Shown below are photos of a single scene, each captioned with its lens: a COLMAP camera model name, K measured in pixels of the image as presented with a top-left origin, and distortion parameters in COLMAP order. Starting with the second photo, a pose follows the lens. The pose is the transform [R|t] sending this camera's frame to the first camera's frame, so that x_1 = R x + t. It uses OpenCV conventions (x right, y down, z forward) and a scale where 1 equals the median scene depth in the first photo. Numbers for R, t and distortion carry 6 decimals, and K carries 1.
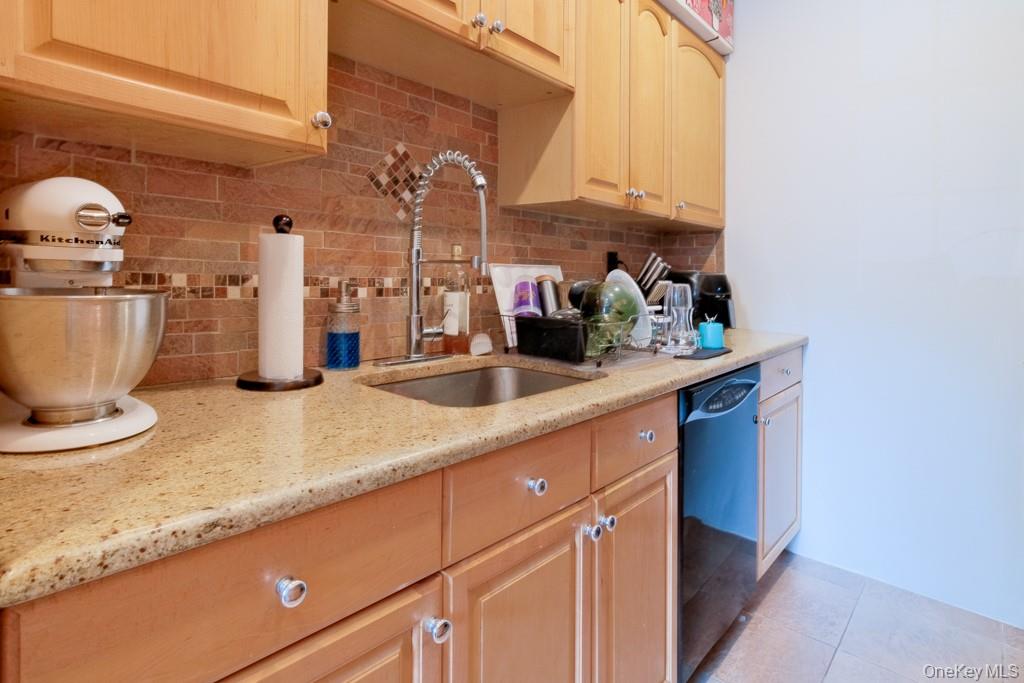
lens RADIAL K [[548.7, 0, 512.4], [0, 548.7, 267.3], [0, 0, 1]] dist [-0.001871, -0.000303]
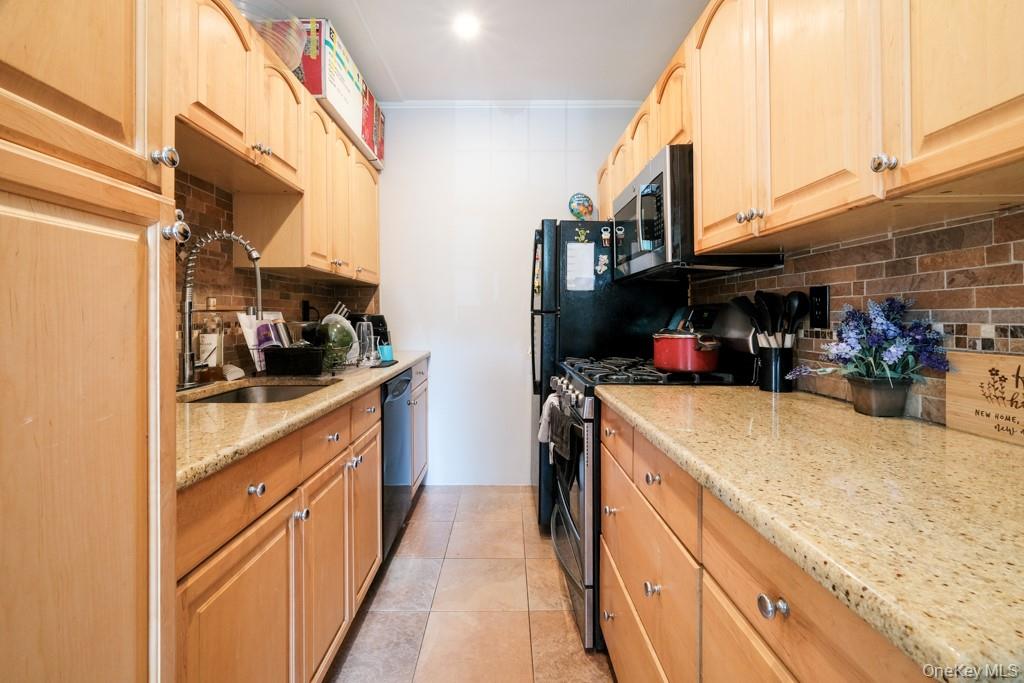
lens RADIAL K [[447.8, 0, 510.3], [0, 447.8, 310.8], [0, 0, 1]] dist [-0.000038, -0.000002]
pose [[0.745929, -0.018561, 0.665767, -0.278646], [0.015991, 0.999823, 0.009958, -0.008836], [-0.665833, 0.003218, 0.746093, -0.262487]]
